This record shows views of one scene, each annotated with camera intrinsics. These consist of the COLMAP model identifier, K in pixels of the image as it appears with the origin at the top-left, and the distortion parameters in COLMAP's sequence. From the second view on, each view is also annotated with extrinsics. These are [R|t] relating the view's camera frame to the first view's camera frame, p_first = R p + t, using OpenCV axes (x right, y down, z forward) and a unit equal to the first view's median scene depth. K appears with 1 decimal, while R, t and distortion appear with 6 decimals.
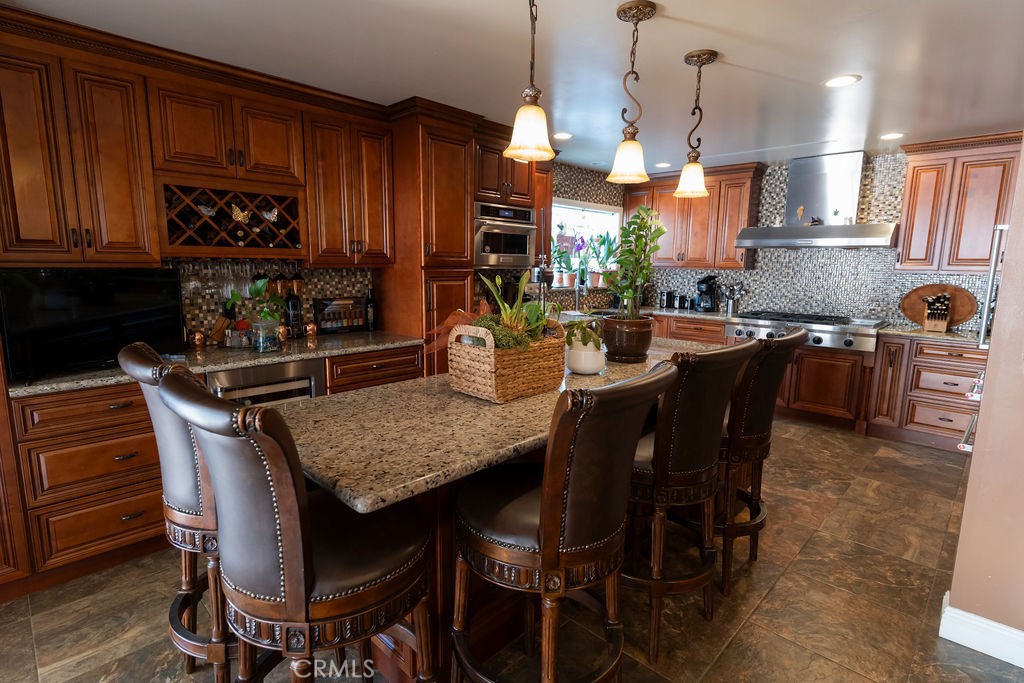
lens RADIAL K [[492.6, 0, 507.7], [0, 492.6, 342.2], [0, 0, 1]] dist [0.001341, 0.001176]
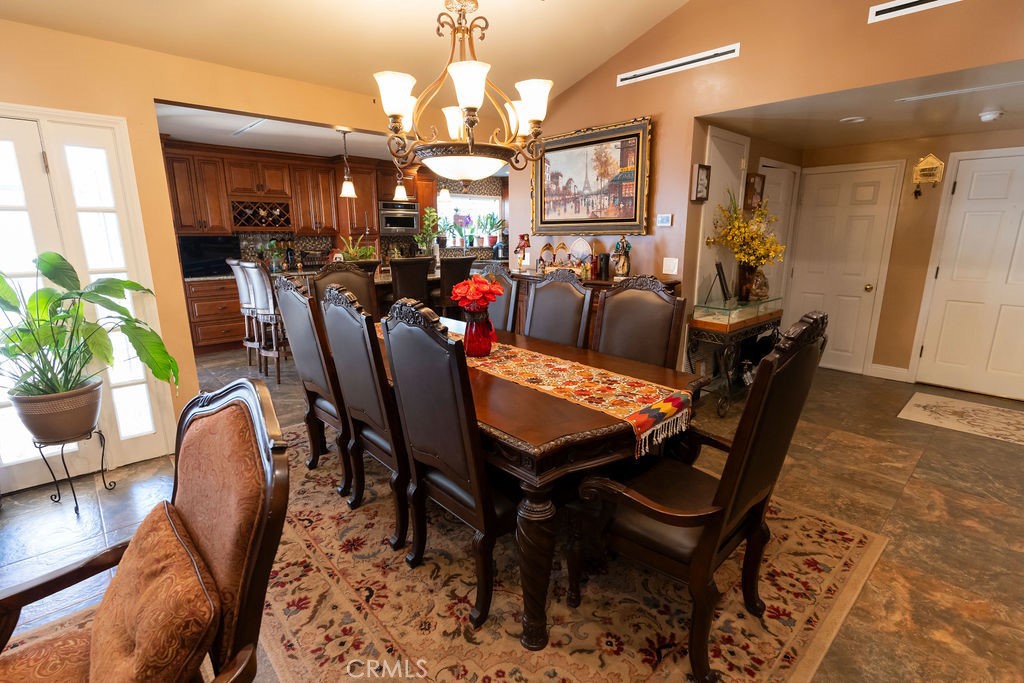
lens RADIAL K [[478.4, 0, 512.0], [0, 478.4, 341.5], [0, 0, 1]] dist [0.003297, -0.000149]
pose [[0.998386, -0.001038, -0.056787, 0.689028], [0.004551, 0.998080, 0.061766, 0.194958], [0.056614, -0.061925, 0.996474, -1.111251]]
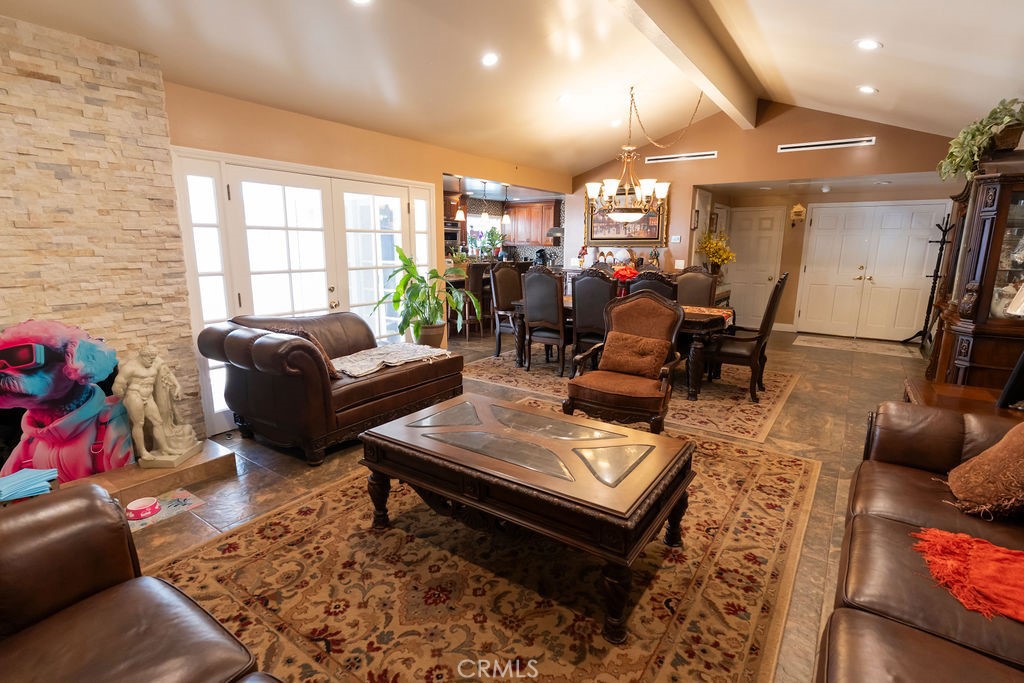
lens RADIAL K [[492.6, 0, 507.7], [0, 492.6, 342.2], [0, 0, 1]] dist [0.001341, 0.001176]
pose [[0.988714, -0.036303, 0.145348, -0.114783], [0.030872, 0.998745, 0.039450, 0.325189], [-0.146598, -0.034517, 0.988594, -2.009697]]
